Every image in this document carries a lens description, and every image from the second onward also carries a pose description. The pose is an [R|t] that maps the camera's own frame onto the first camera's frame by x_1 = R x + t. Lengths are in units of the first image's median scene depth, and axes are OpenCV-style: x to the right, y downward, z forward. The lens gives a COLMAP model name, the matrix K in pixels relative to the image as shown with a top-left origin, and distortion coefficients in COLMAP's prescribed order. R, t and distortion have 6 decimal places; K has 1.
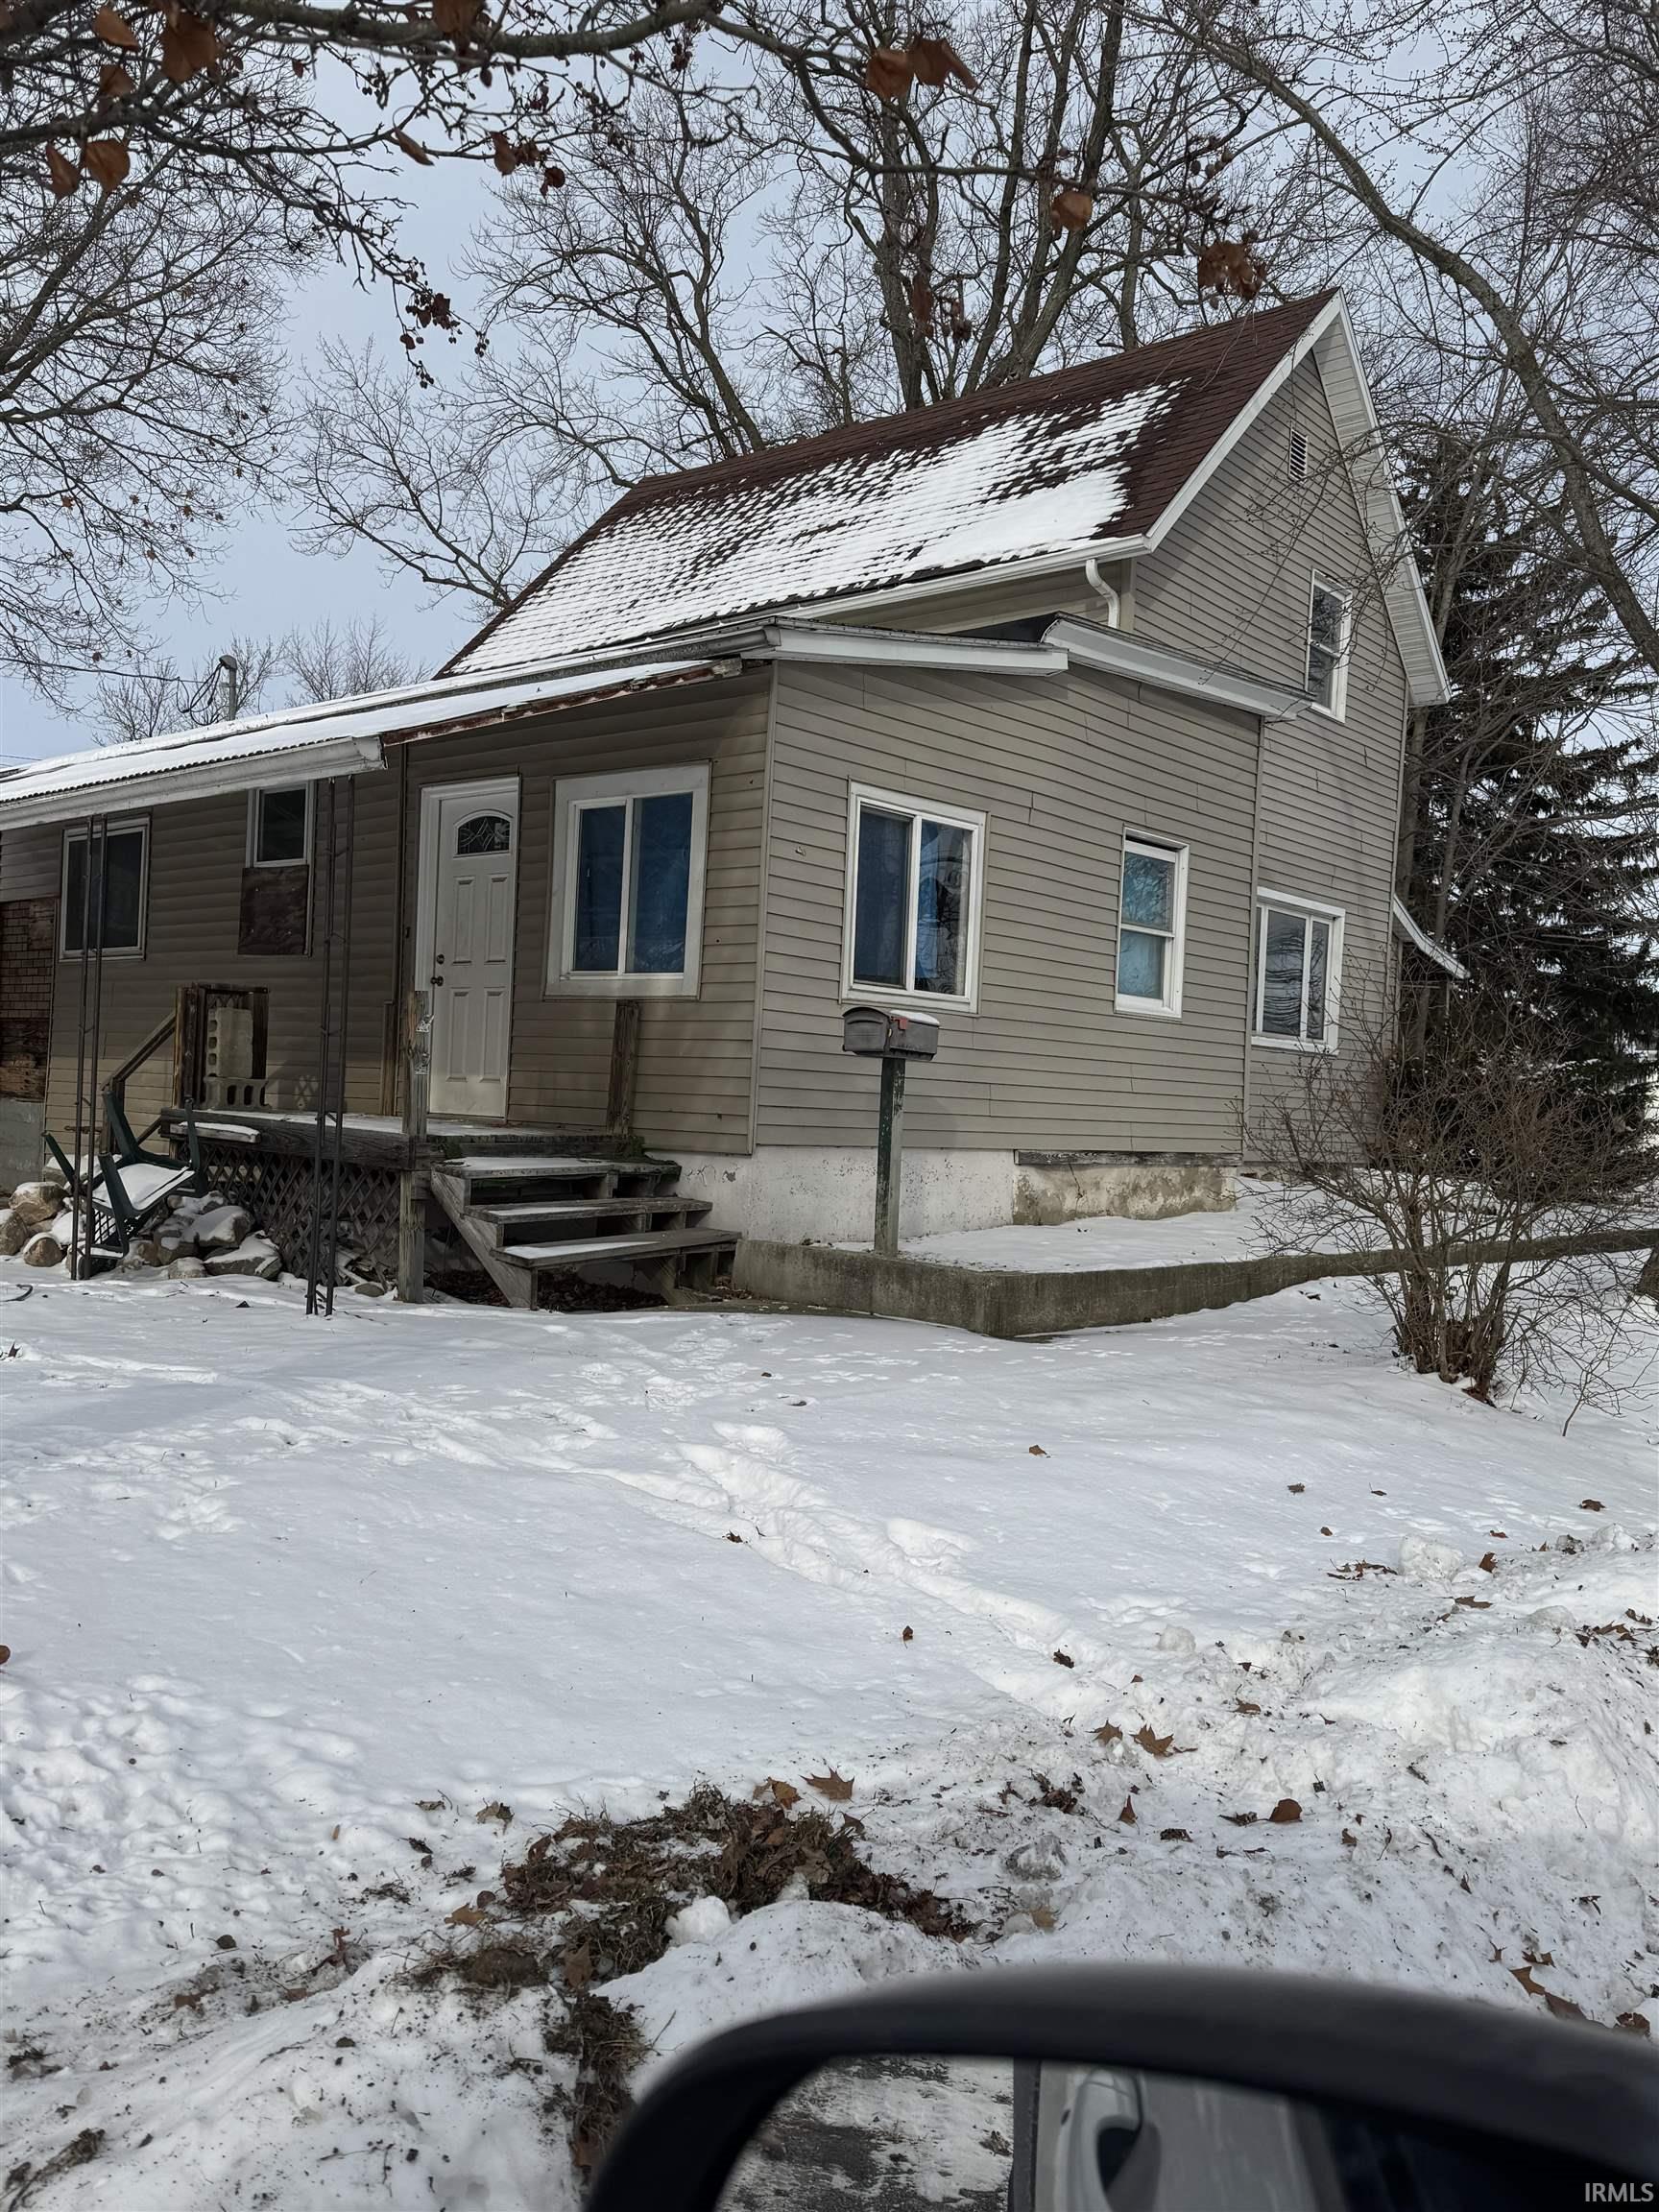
lens RADIAL K [[1691.5, 0, 821.4], [0, 1691.5, 1102.0], [0, 0, 1]] dist [-0.003132, -0.000899]
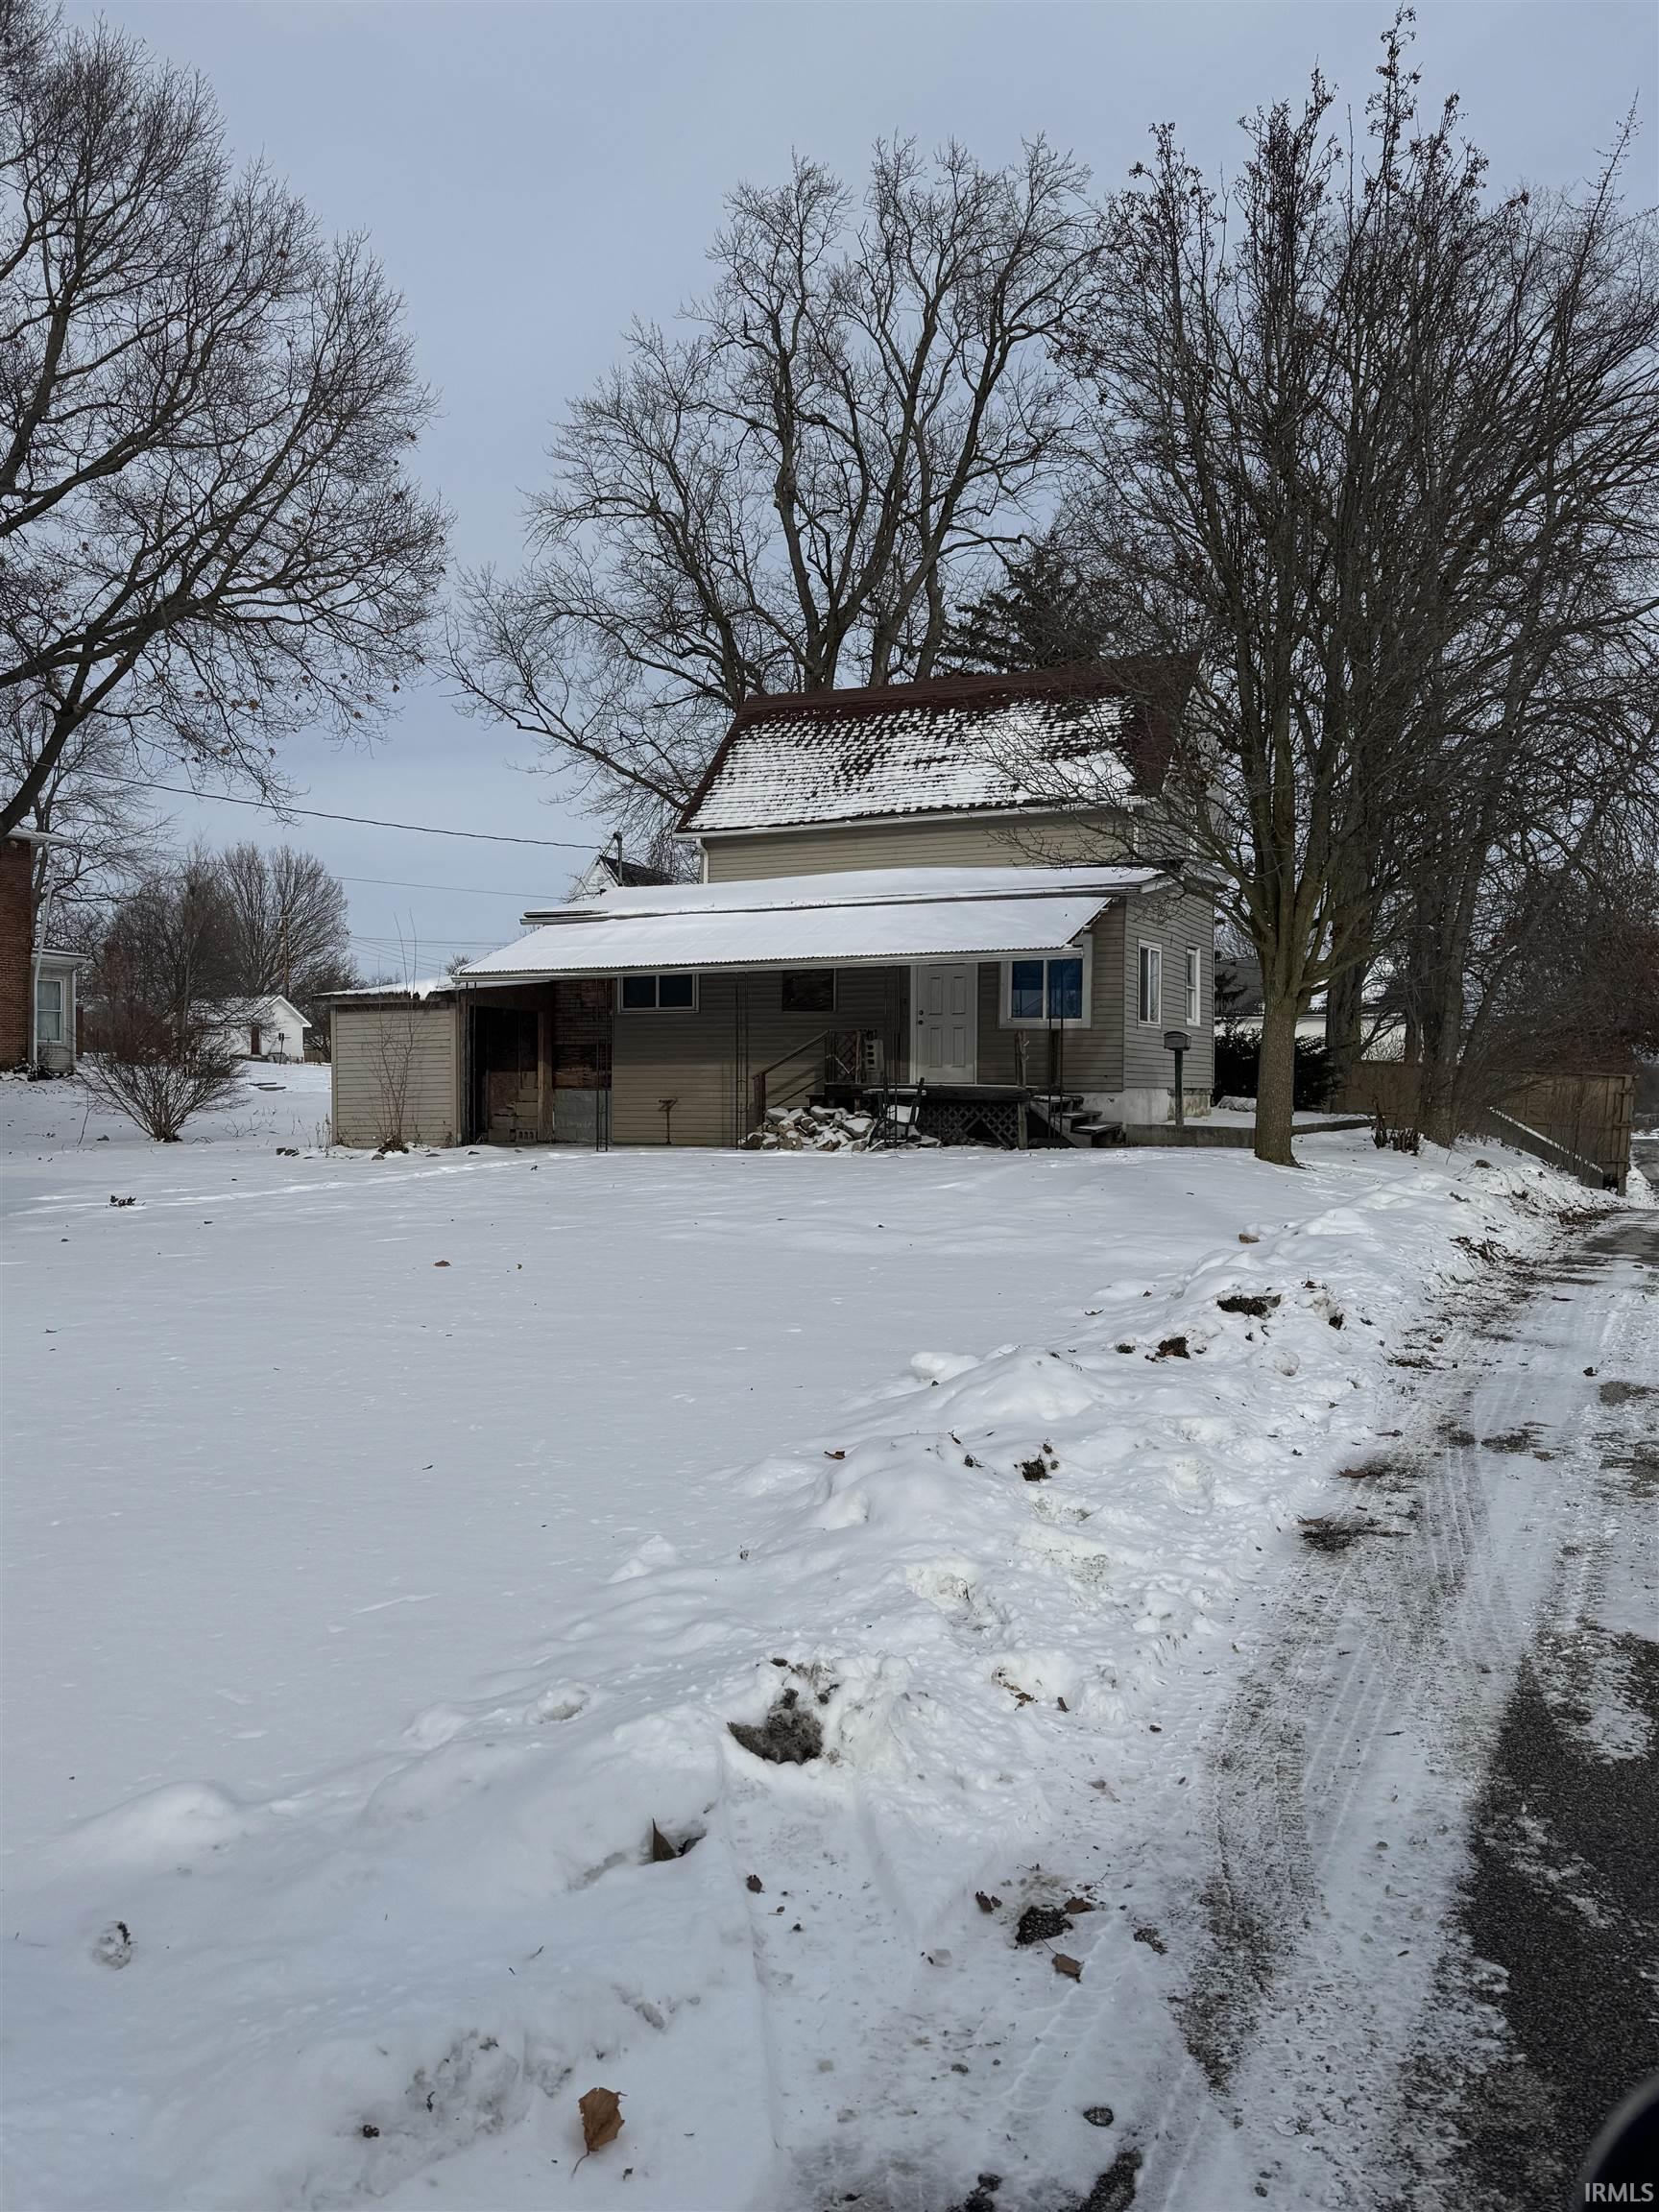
lens RADIAL K [[1691.5, 0, 835.8], [0, 1691.5, 1108.0], [0, 0, 1]] dist [-0.003132, -0.000899]
pose [[0.954271, -0.041062, 0.296110, -1.064868], [0.038305, 0.999152, 0.015109, 0.001150], [-0.296479, -0.003076, 0.955034, -1.138018]]
